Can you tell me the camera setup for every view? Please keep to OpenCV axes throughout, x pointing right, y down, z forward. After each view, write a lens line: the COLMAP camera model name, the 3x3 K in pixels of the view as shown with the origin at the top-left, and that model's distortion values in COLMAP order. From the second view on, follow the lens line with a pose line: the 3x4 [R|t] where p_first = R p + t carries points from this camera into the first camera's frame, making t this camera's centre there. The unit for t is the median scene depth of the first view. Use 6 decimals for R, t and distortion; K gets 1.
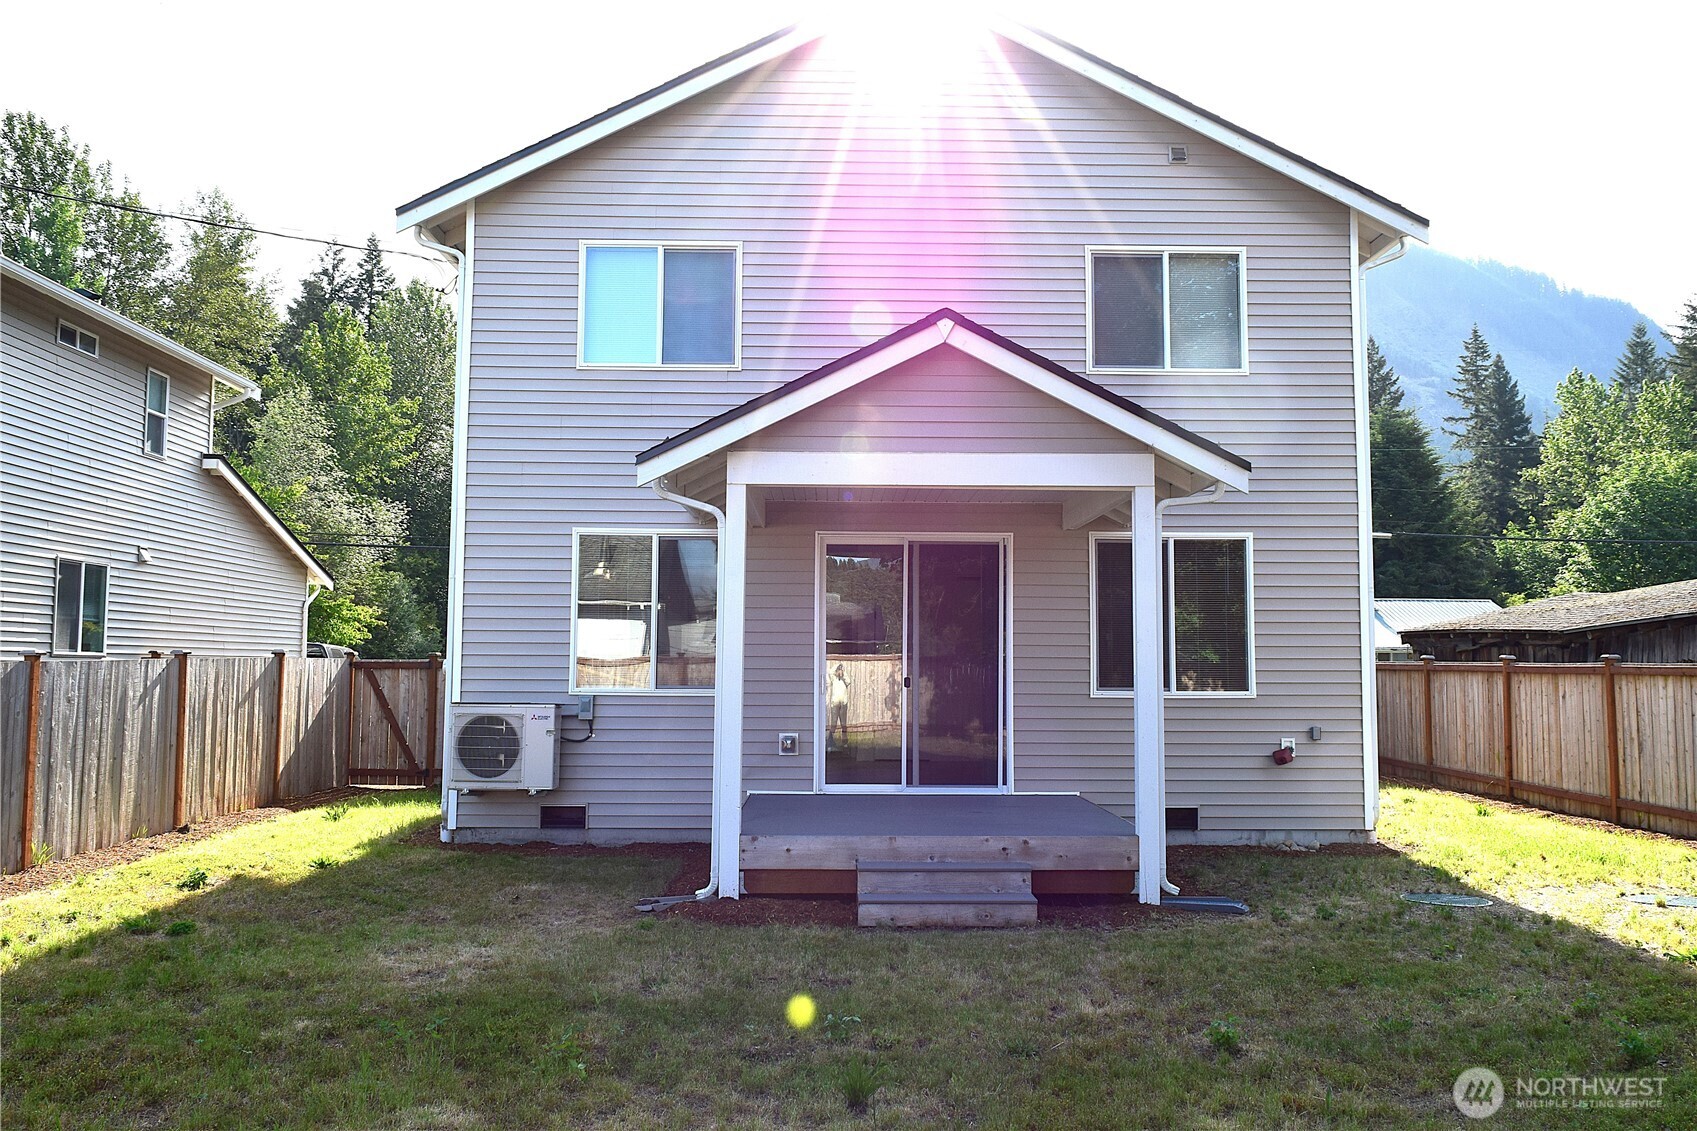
lens RADIAL K [[1337.0, 0, 848.5], [0, 1337.0, 565.5], [0, 0, 1]] dist [-0.009788, 0.010297]
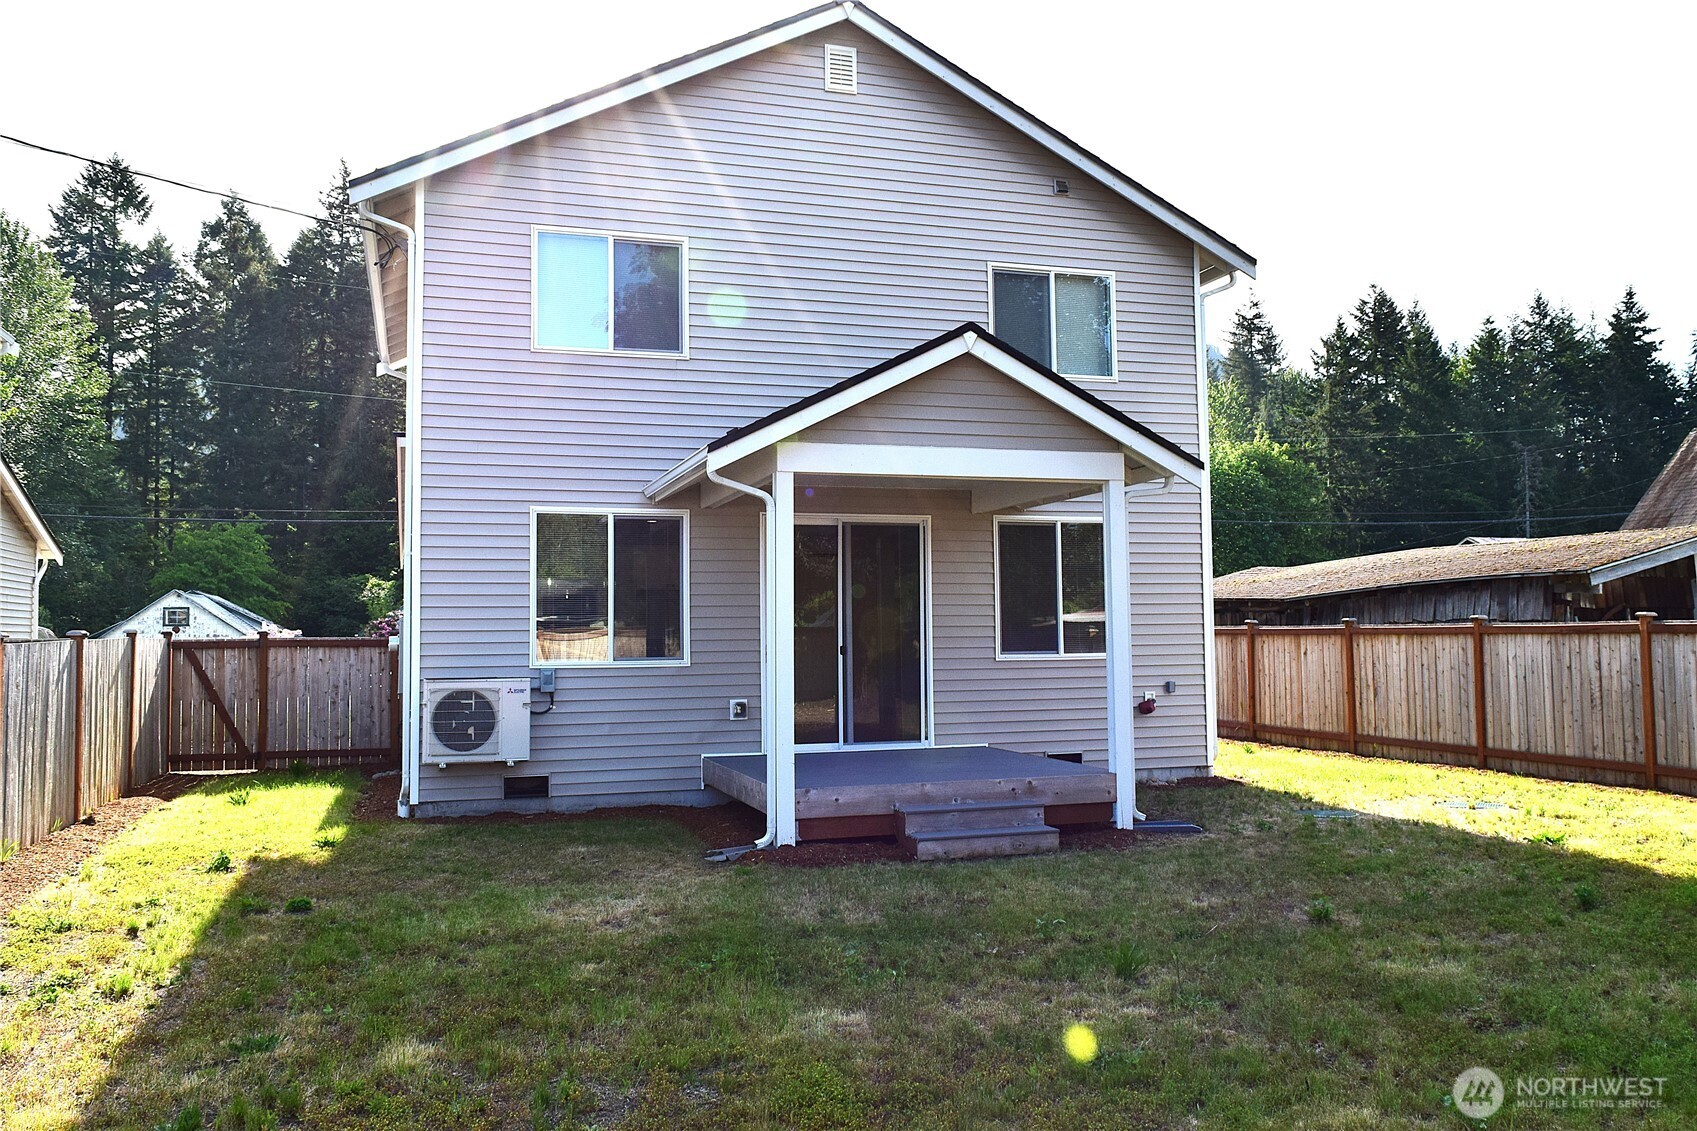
lens RADIAL K [[1337.0, 0, 848.5], [0, 1337.0, 565.5], [0, 0, 1]] dist [-0.009788, 0.010297]
pose [[0.957256, -0.000301, 0.289243, -0.269073], [-0.005671, 0.999788, 0.019808, -0.004390], [-0.289188, -0.020602, 0.957051, -0.054161]]
